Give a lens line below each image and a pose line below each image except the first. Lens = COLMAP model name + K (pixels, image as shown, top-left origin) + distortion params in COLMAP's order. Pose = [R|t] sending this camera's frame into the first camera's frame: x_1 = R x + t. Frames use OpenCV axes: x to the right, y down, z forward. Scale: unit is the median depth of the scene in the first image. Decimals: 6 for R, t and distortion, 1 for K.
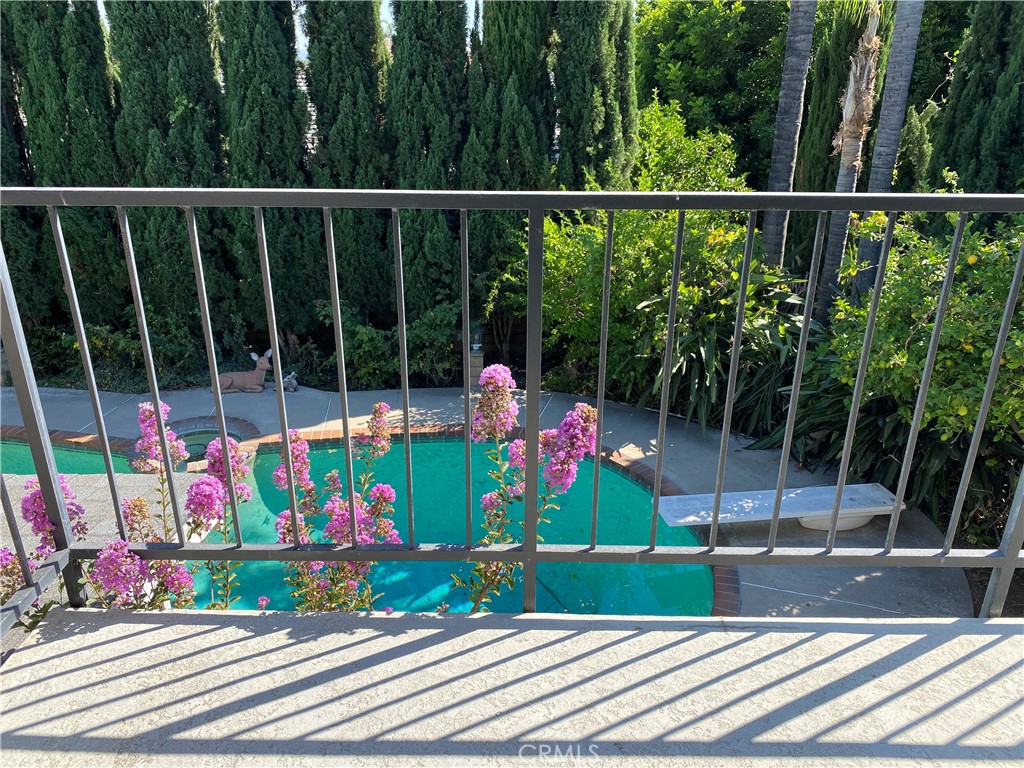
lens RADIAL K [[777.7, 0, 506.2], [0, 777.7, 381.9], [0, 0, 1]] dist [0.025407, -0.029208]
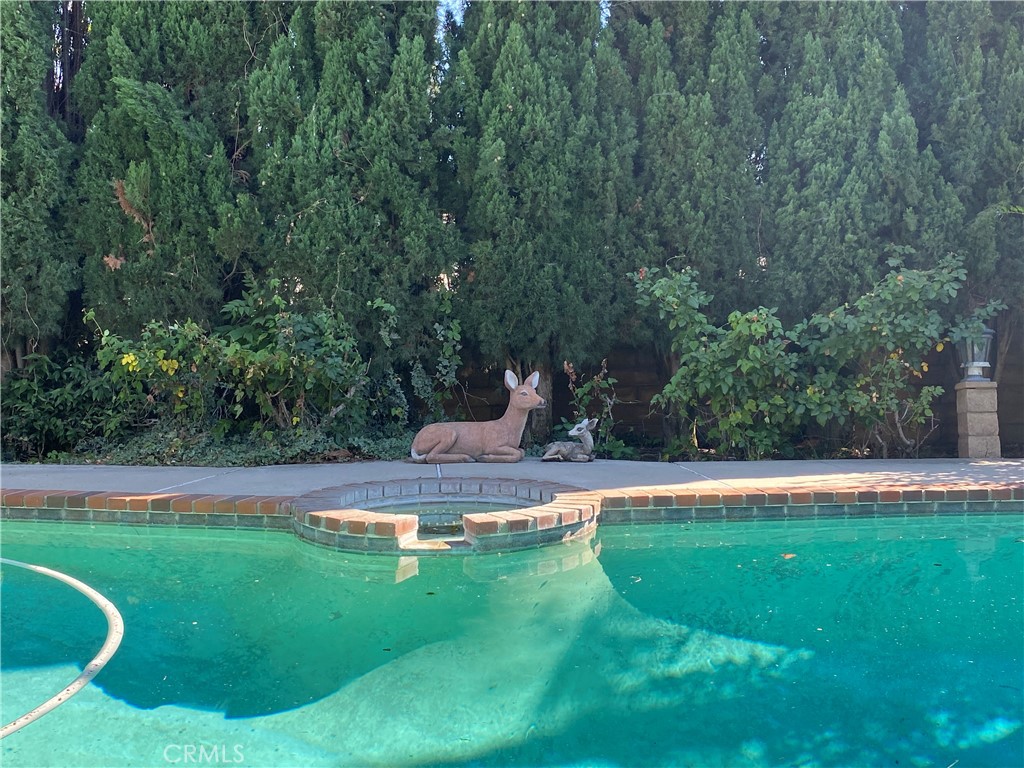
lens RADIAL K [[1166.3, 0, 506.7], [0, 1166.3, 377.2], [0, 0, 1]] dist [0.027662, 0.000000]
pose [[0.999852, -0.011905, -0.012422, -0.317183], [0.007053, 0.942120, -0.335202, 0.196022], [0.015694, 0.335065, 0.942064, 0.353881]]
